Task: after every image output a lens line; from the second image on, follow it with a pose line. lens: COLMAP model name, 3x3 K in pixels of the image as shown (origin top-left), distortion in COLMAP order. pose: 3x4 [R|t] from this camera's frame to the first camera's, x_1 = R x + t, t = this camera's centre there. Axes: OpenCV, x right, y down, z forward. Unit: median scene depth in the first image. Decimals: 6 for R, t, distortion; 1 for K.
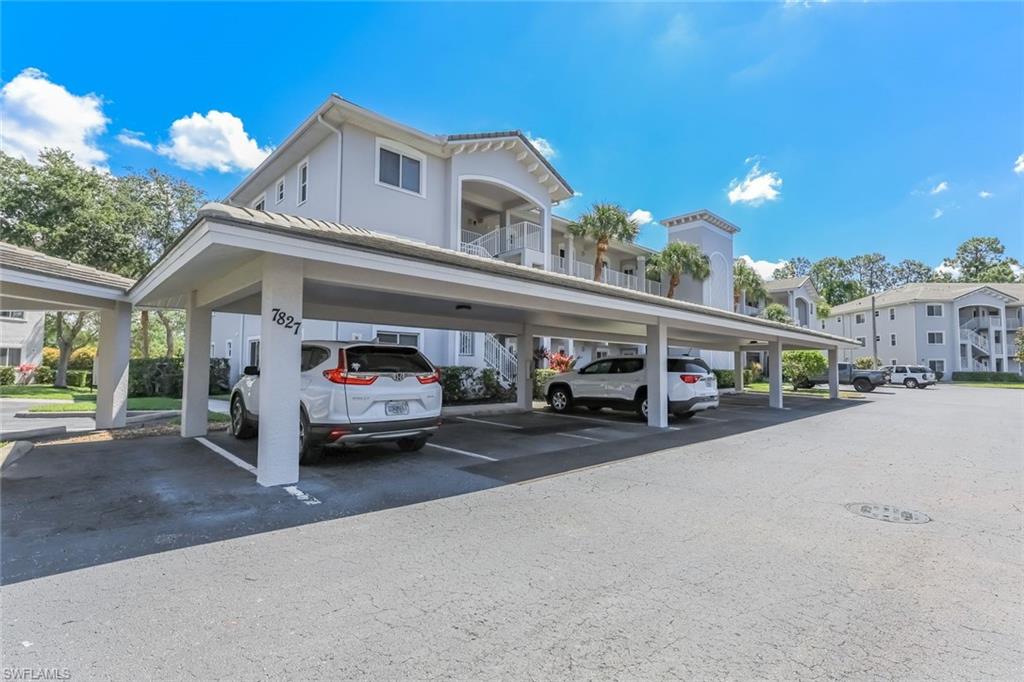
lens RADIAL K [[471.2, 0, 511.2], [0, 471.2, 344.5], [0, 0, 1]] dist [-0.000285, -0.000011]
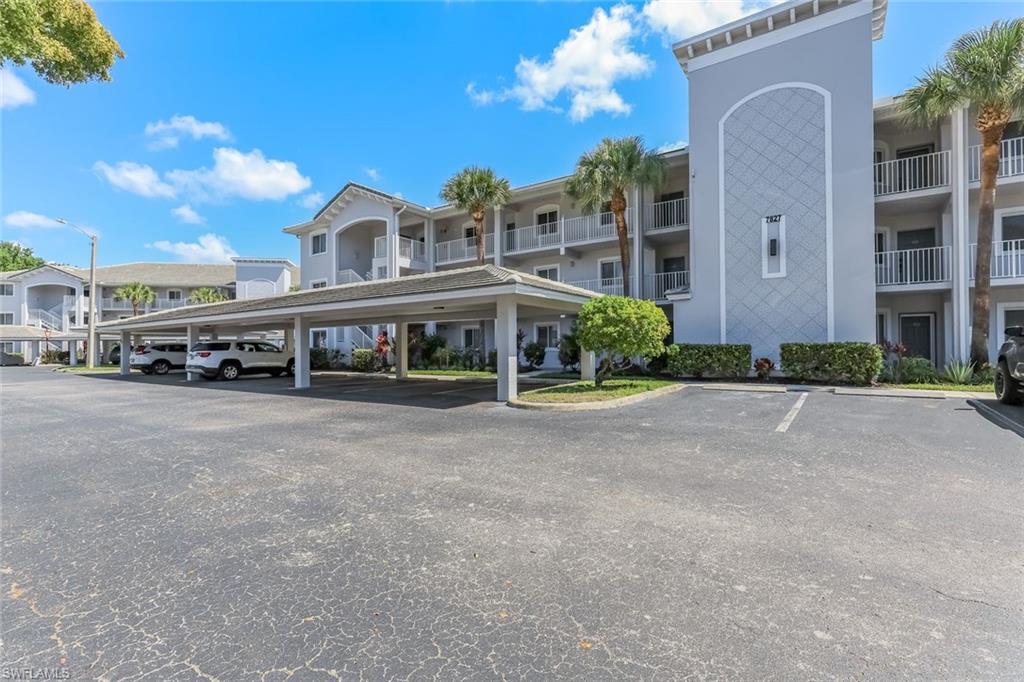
lens RADIAL K [[471.2, 0, 511.2], [0, 471.2, 344.4], [0, 0, 1]] dist [-0.000285, -0.000011]
pose [[0.203115, -0.018536, -0.978979, 1.574966], [0.060348, 0.998157, -0.006378, 0.077538], [0.977293, -0.057784, 0.203859, 1.219153]]
